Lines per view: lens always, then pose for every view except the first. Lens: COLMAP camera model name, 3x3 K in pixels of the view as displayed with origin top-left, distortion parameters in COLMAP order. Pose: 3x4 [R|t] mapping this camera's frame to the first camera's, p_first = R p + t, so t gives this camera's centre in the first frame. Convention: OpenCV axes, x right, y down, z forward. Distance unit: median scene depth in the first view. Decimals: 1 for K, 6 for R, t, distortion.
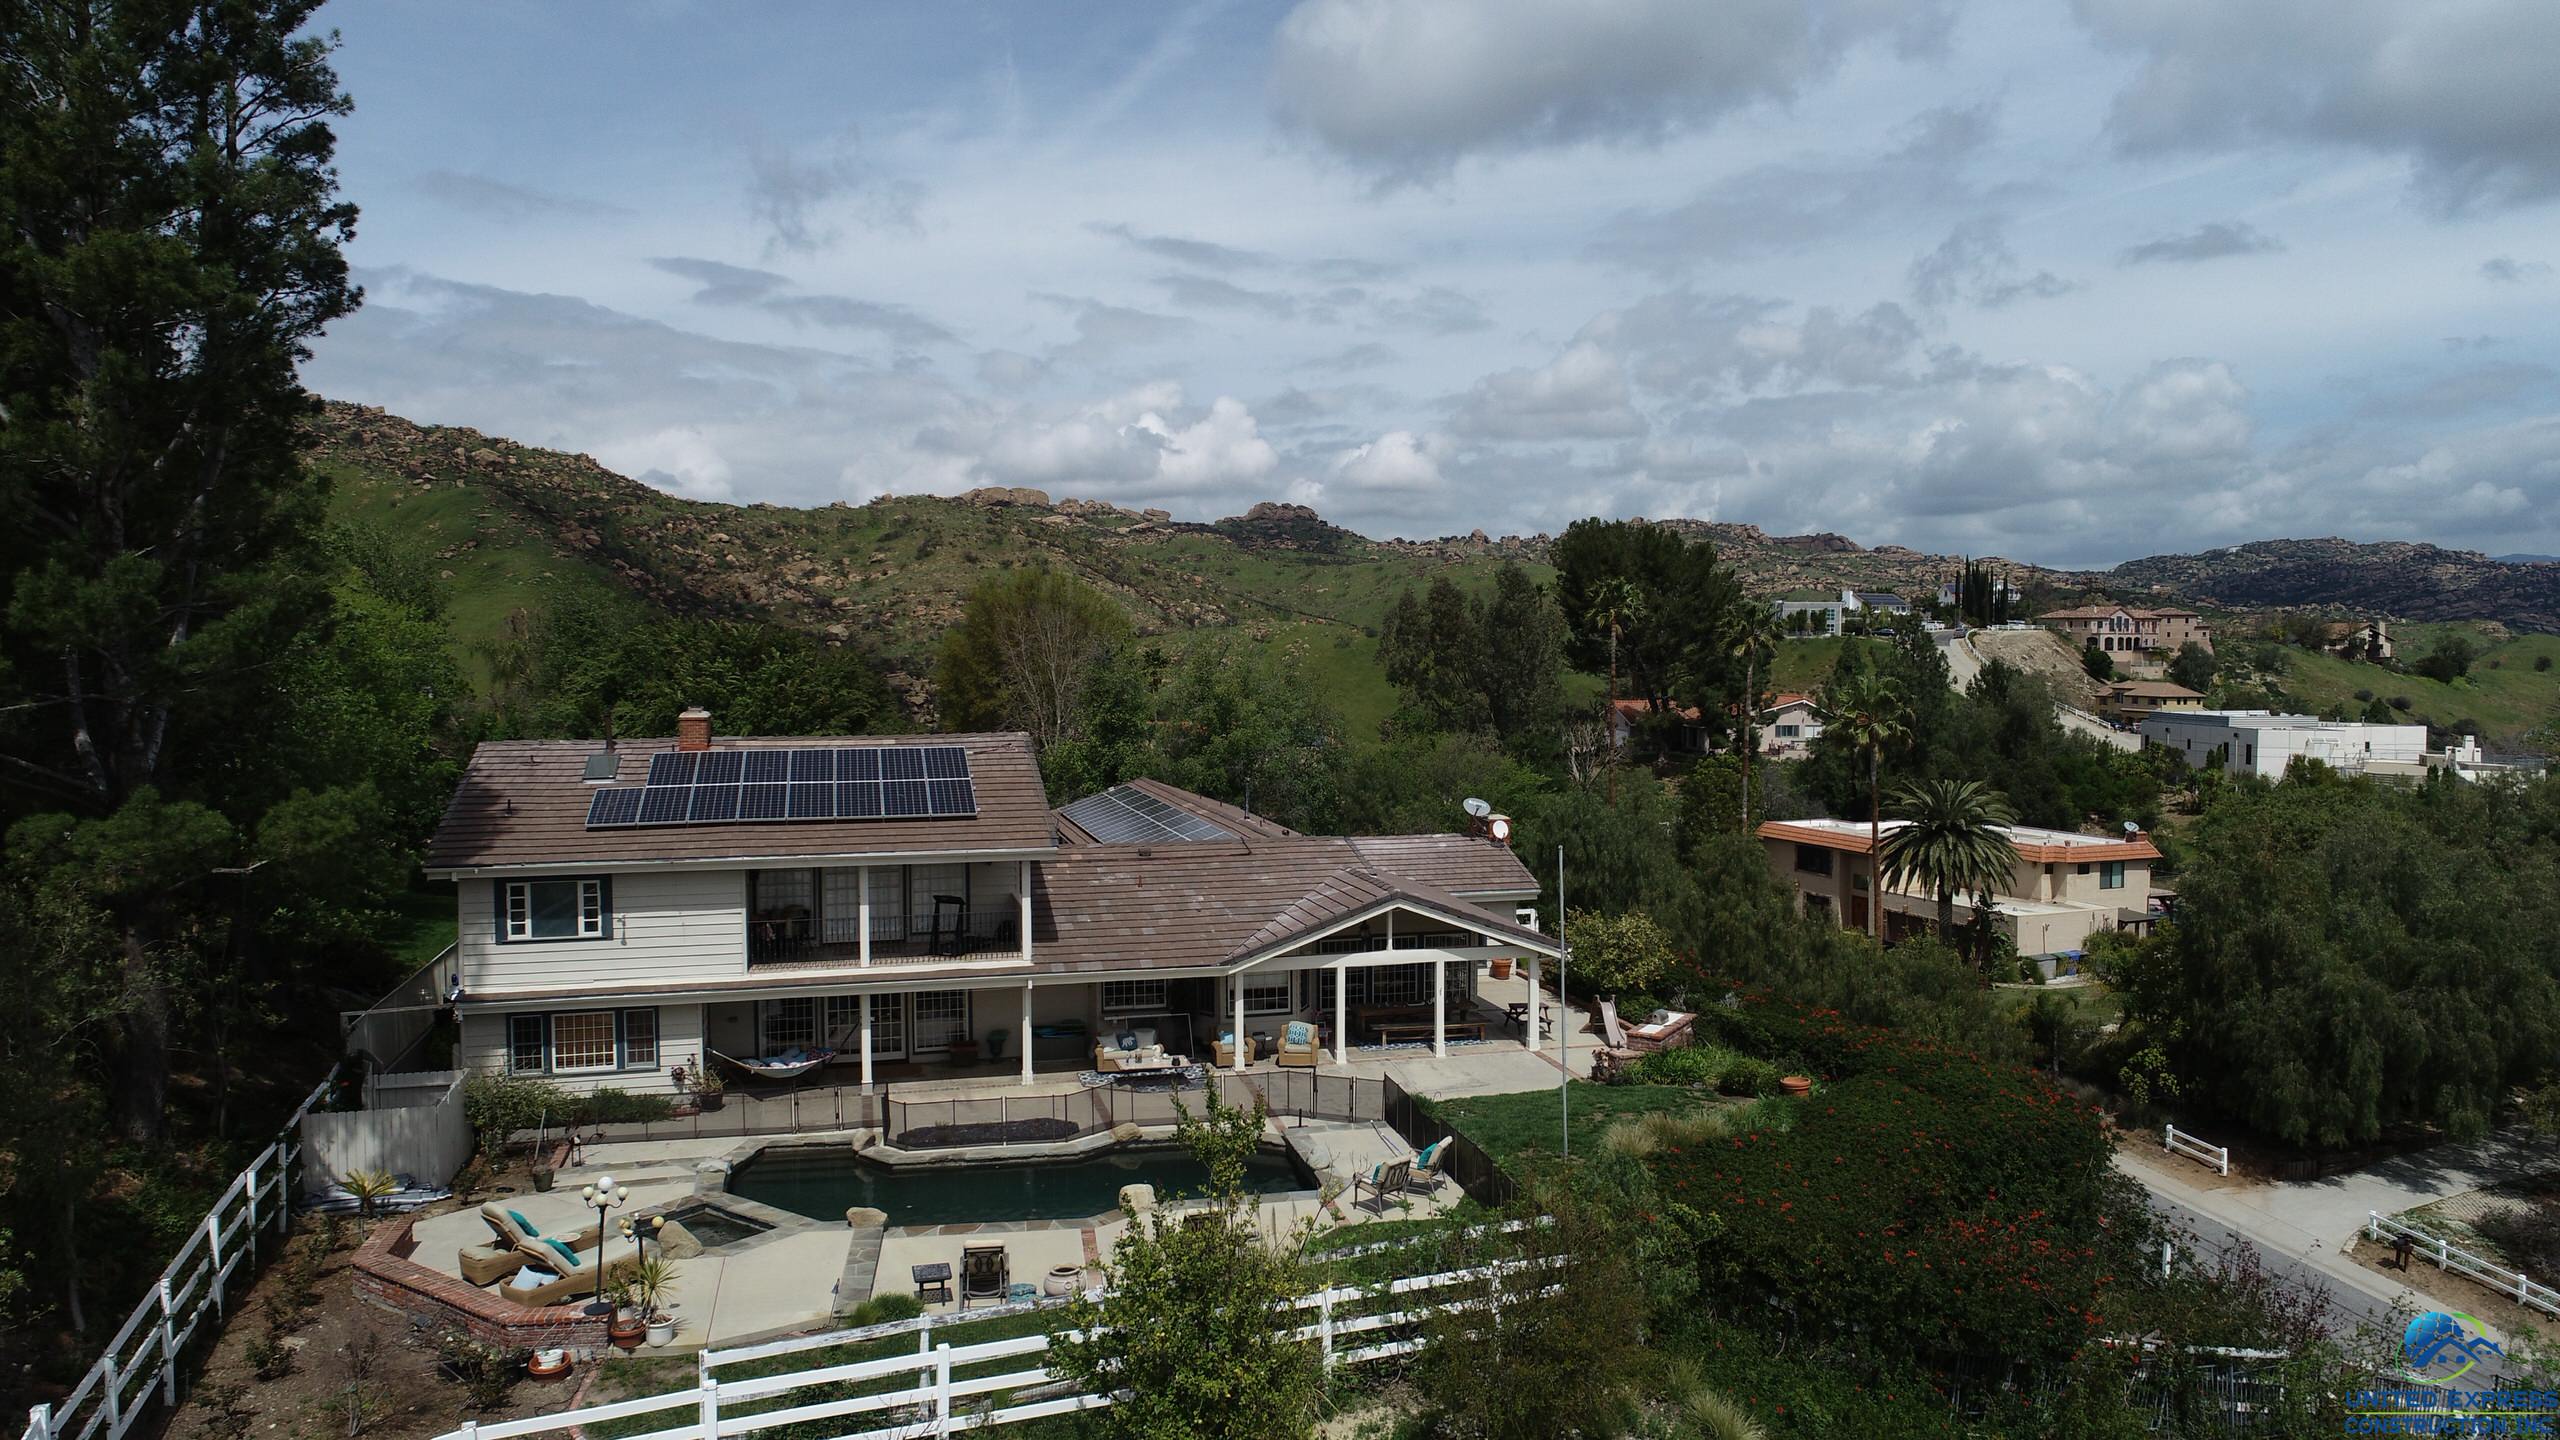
lens RADIAL K [[1699.7, 0, 1282.4], [0, 1699.7, 723.4], [0, 0, 1]] dist [-0.004949, 0.004948]
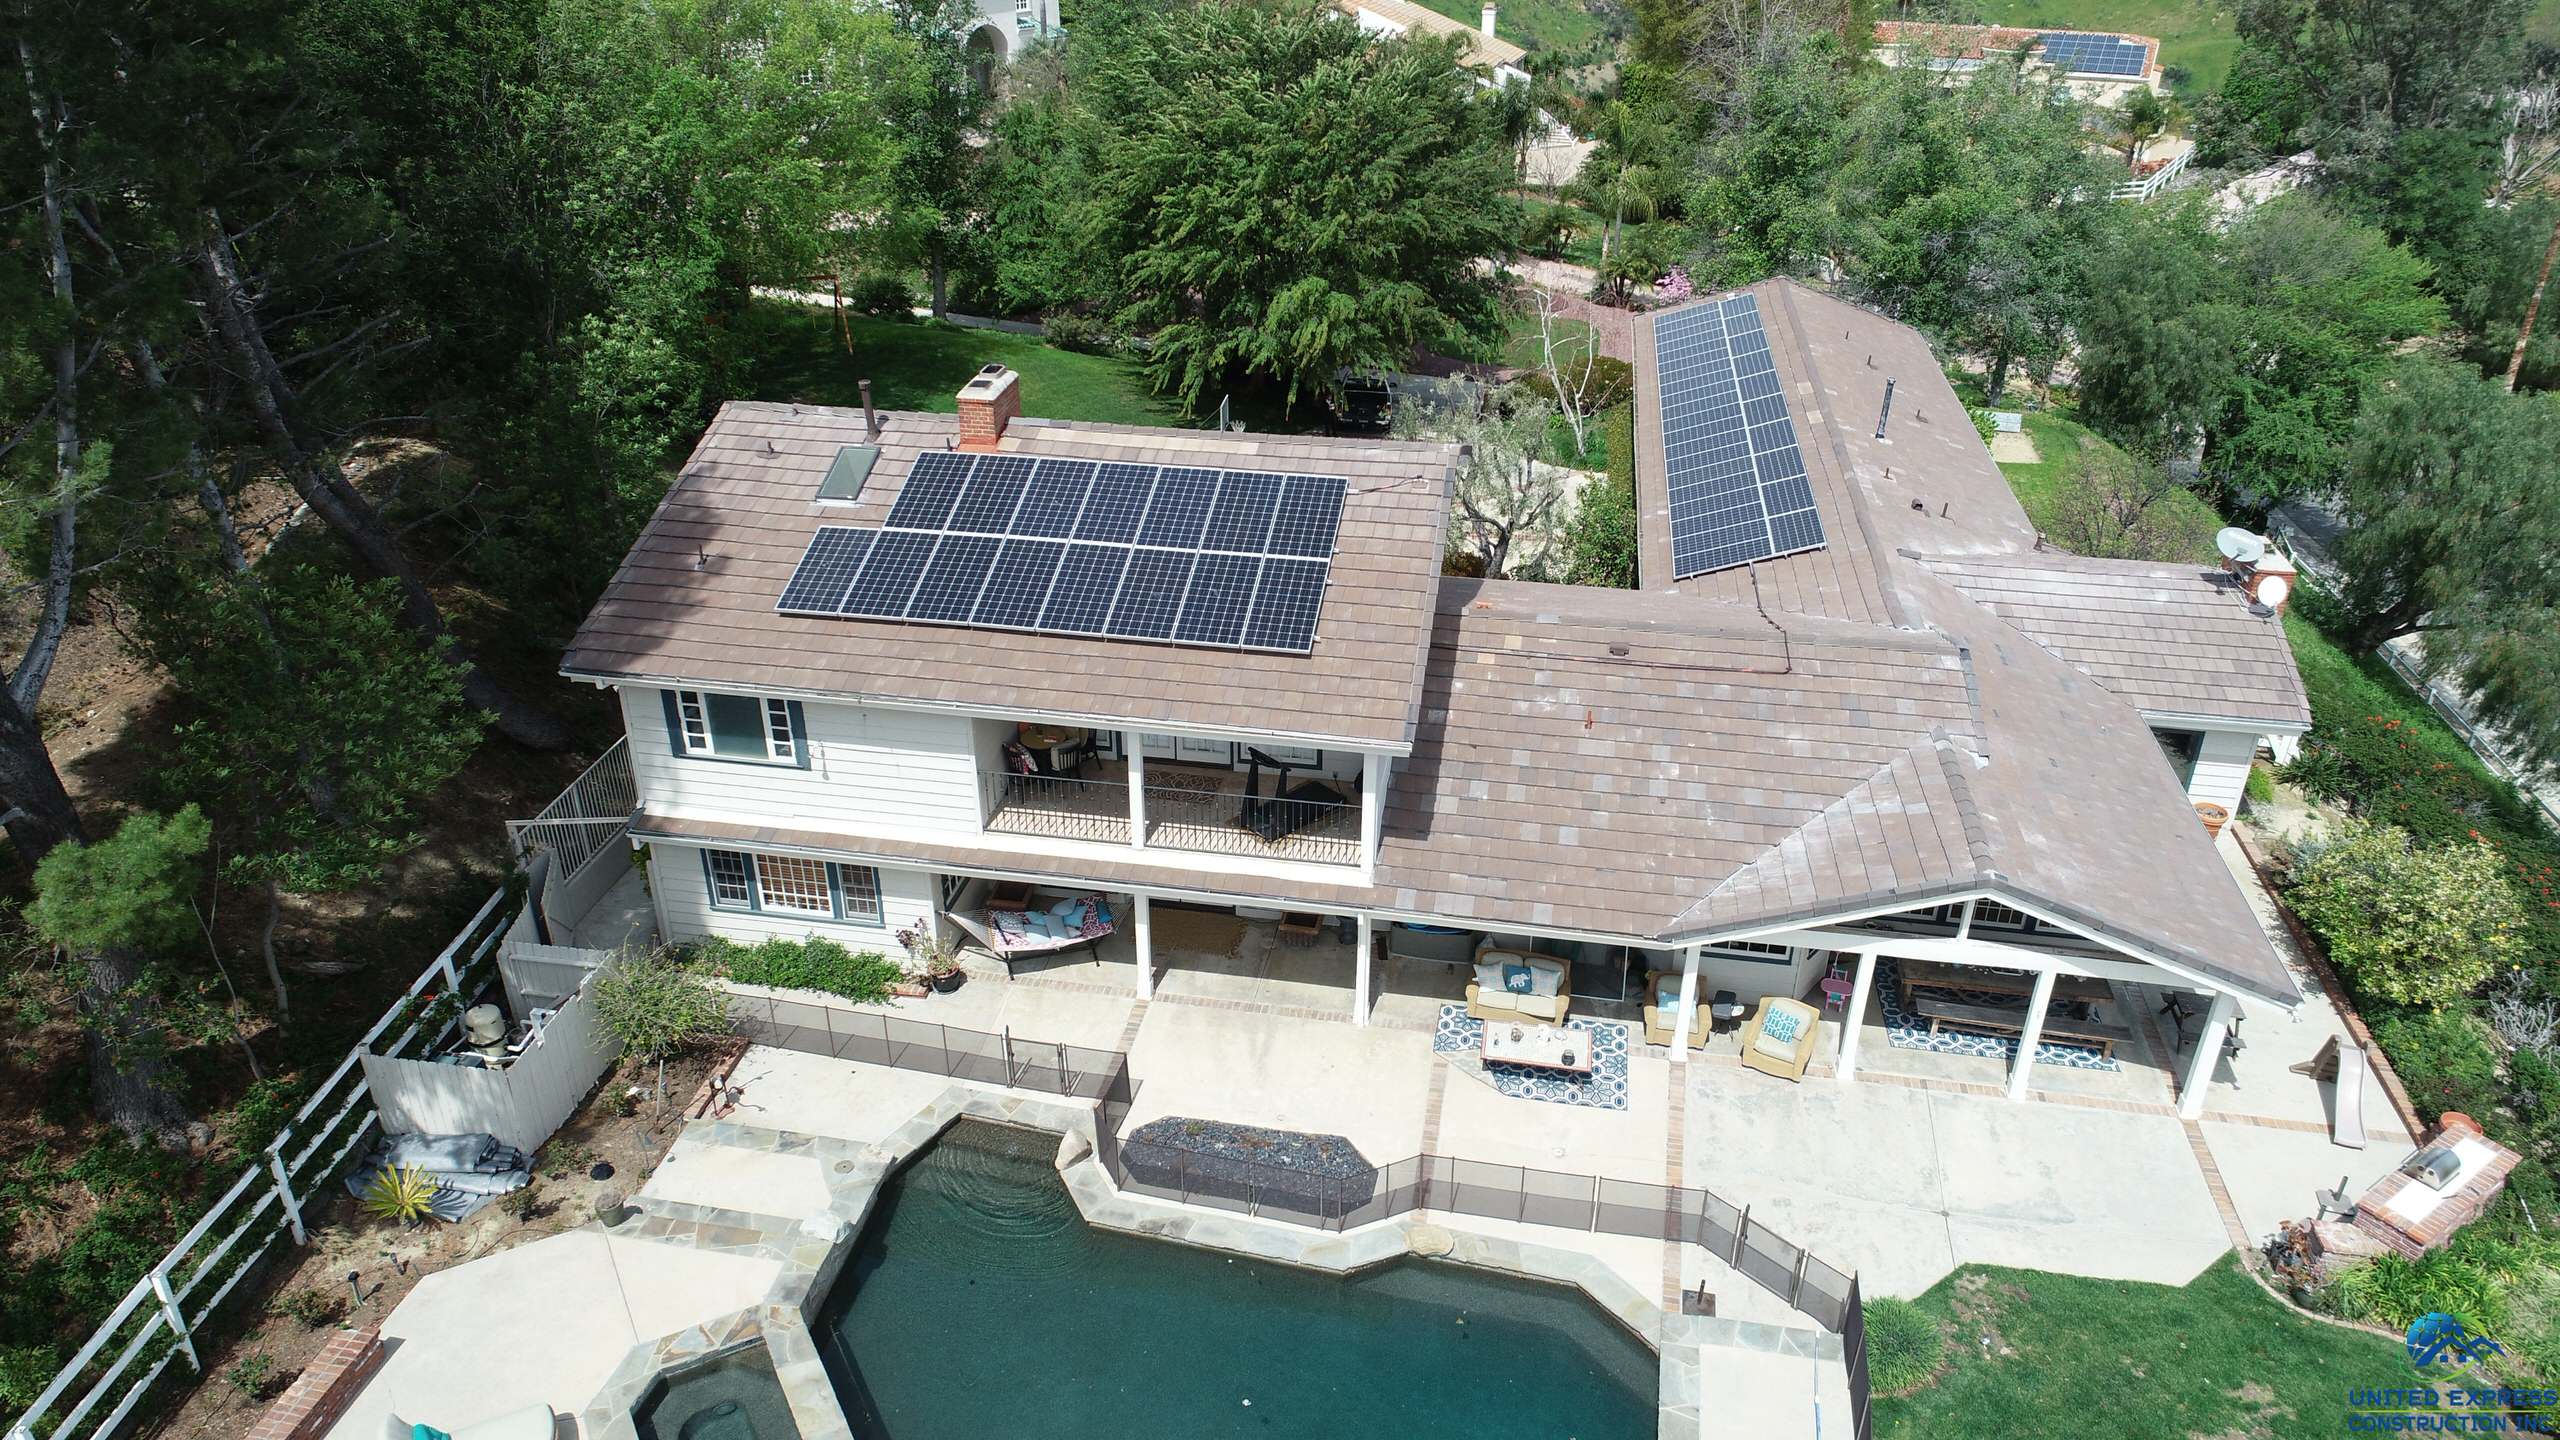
lens RADIAL K [[1701.4, 0, 1281.7], [0, 1701.4, 722.4], [0, 0, 1]] dist [-0.005566, 0.000487]
pose [[0.909244, 0.202697, -0.363579, 0.015663], [-0.027369, 0.900654, 0.433674, -0.063287], [0.415363, -0.384365, 0.824462, 0.143067]]
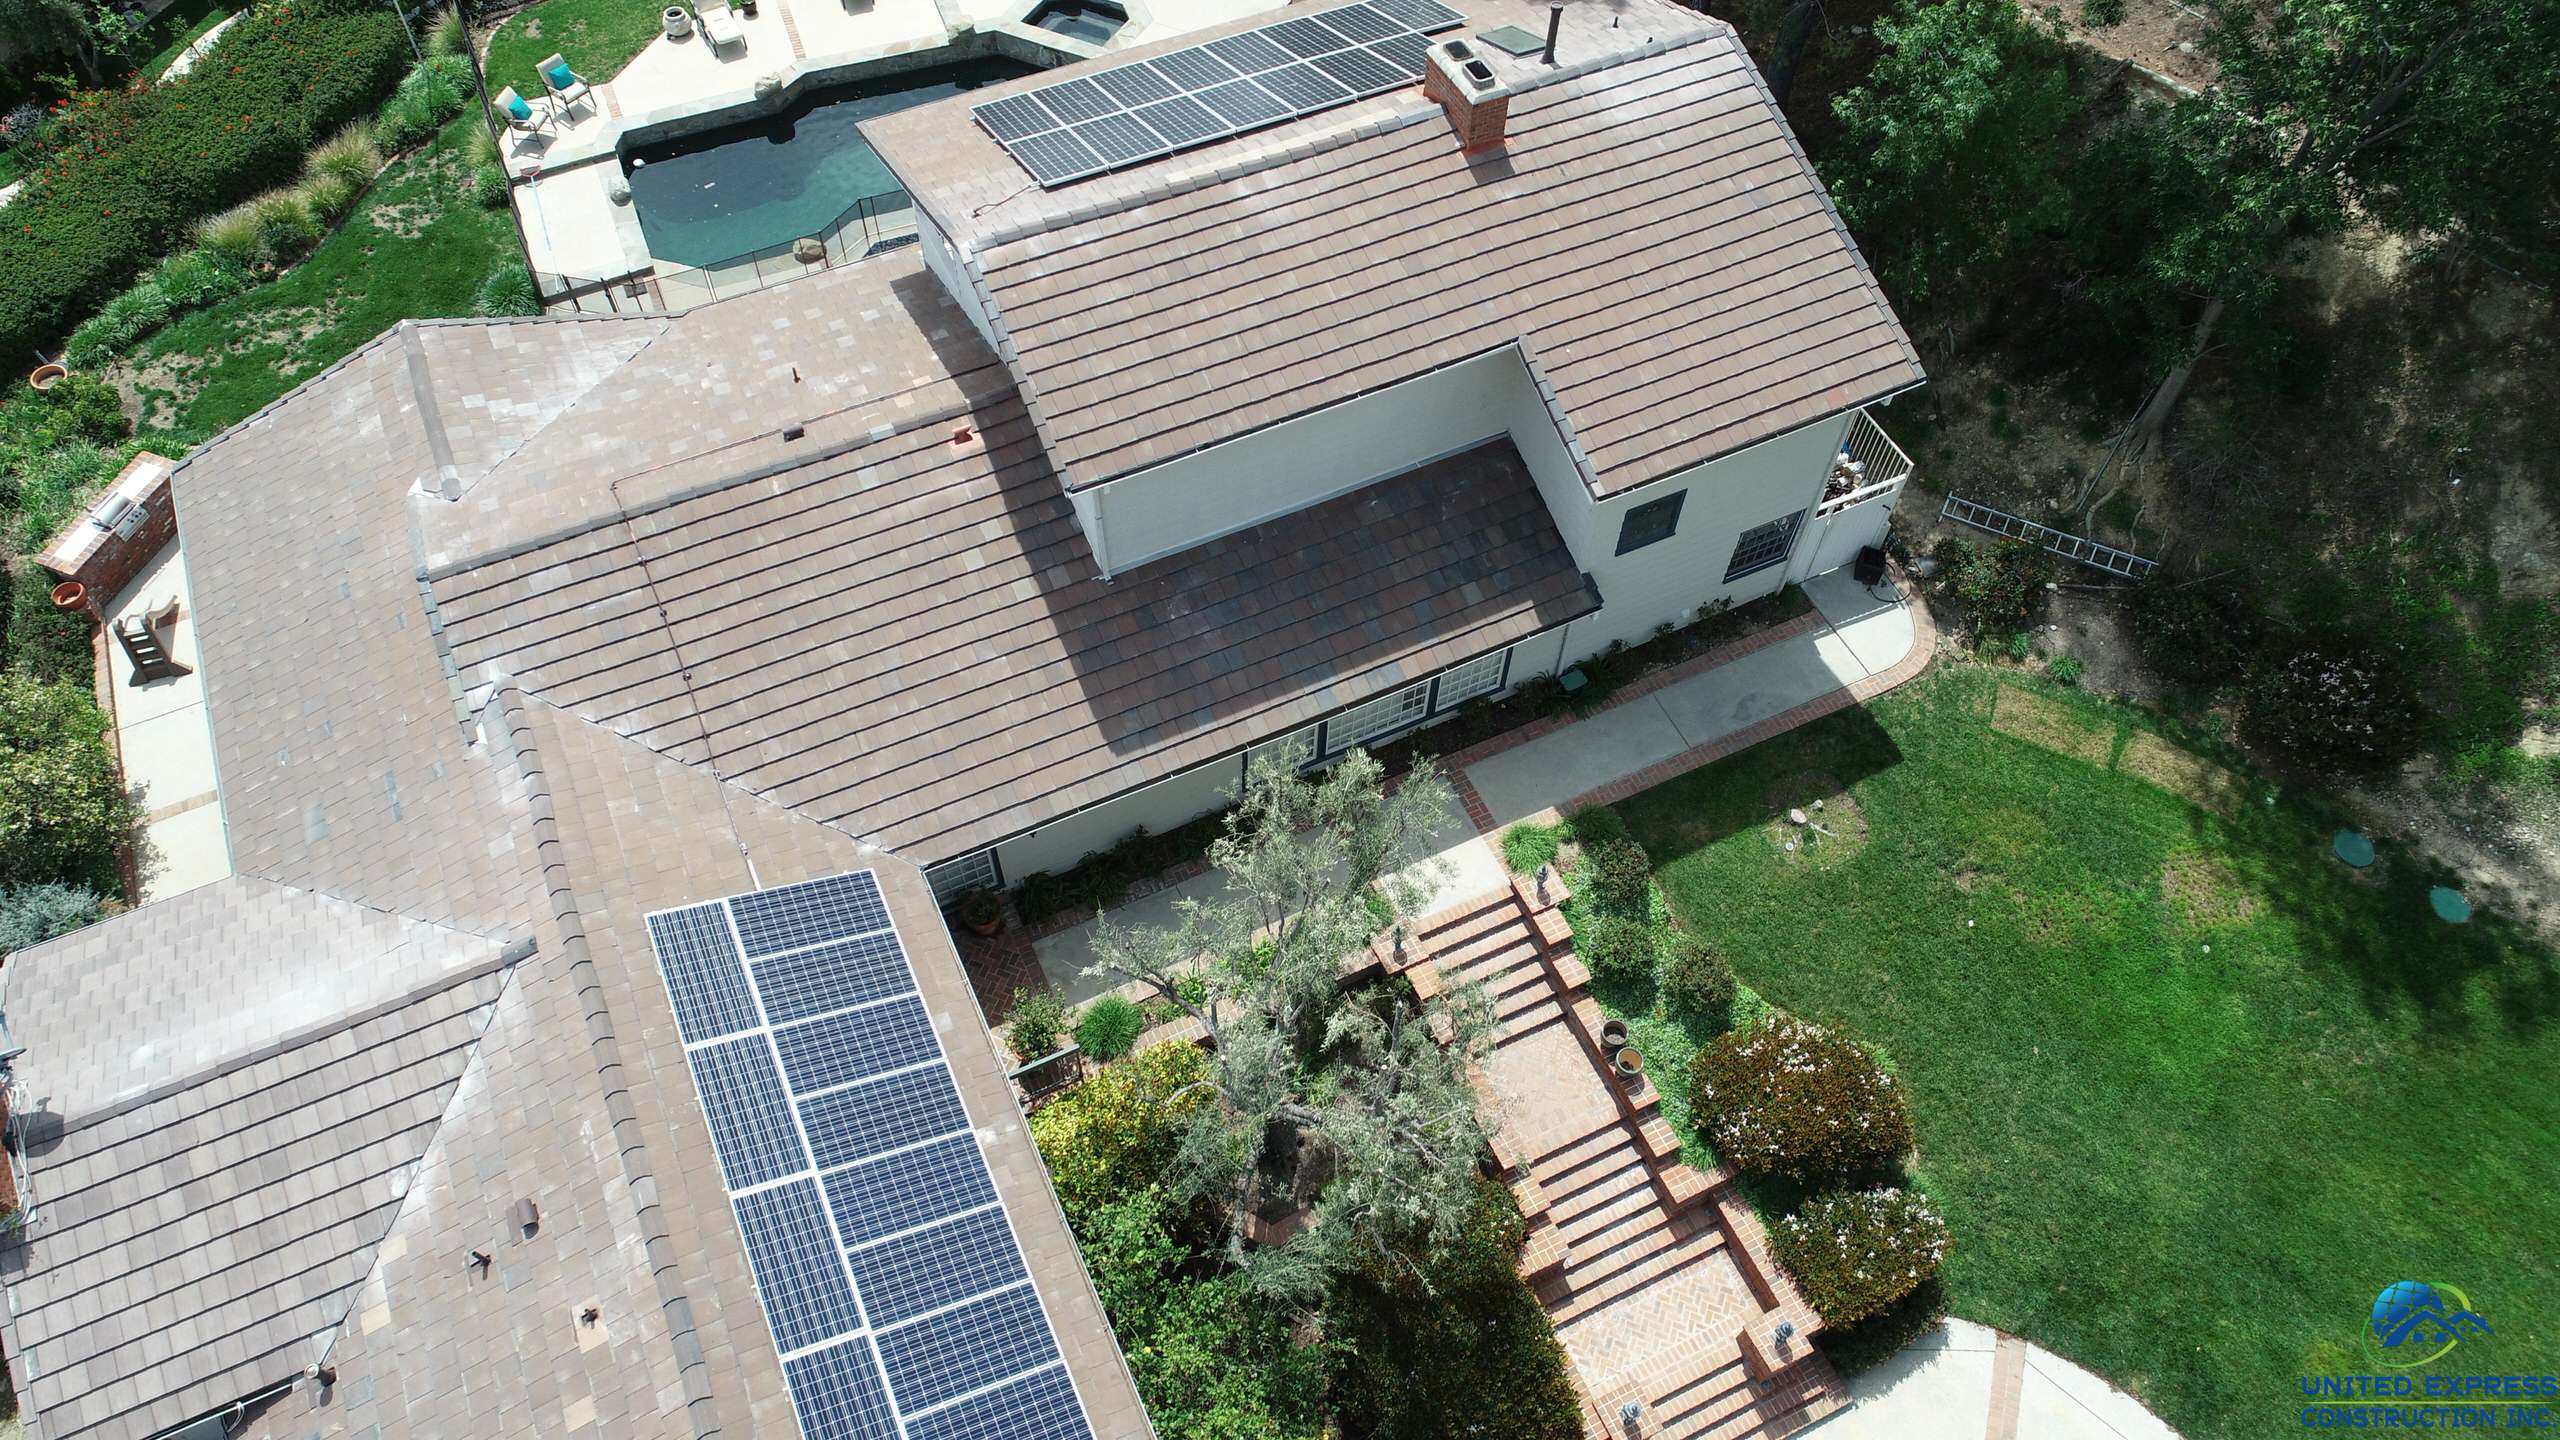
lens RADIAL K [[1699.7, 0, 1282.4], [0, 1699.7, 723.4], [0, 0, 1]] dist [-0.004949, 0.004948]
pose [[-0.982302, 0.149899, -0.112306, -0.059861], [-0.018793, 0.517695, 0.855359, -0.137443], [0.186357, 0.842332, -0.505716, 0.508031]]
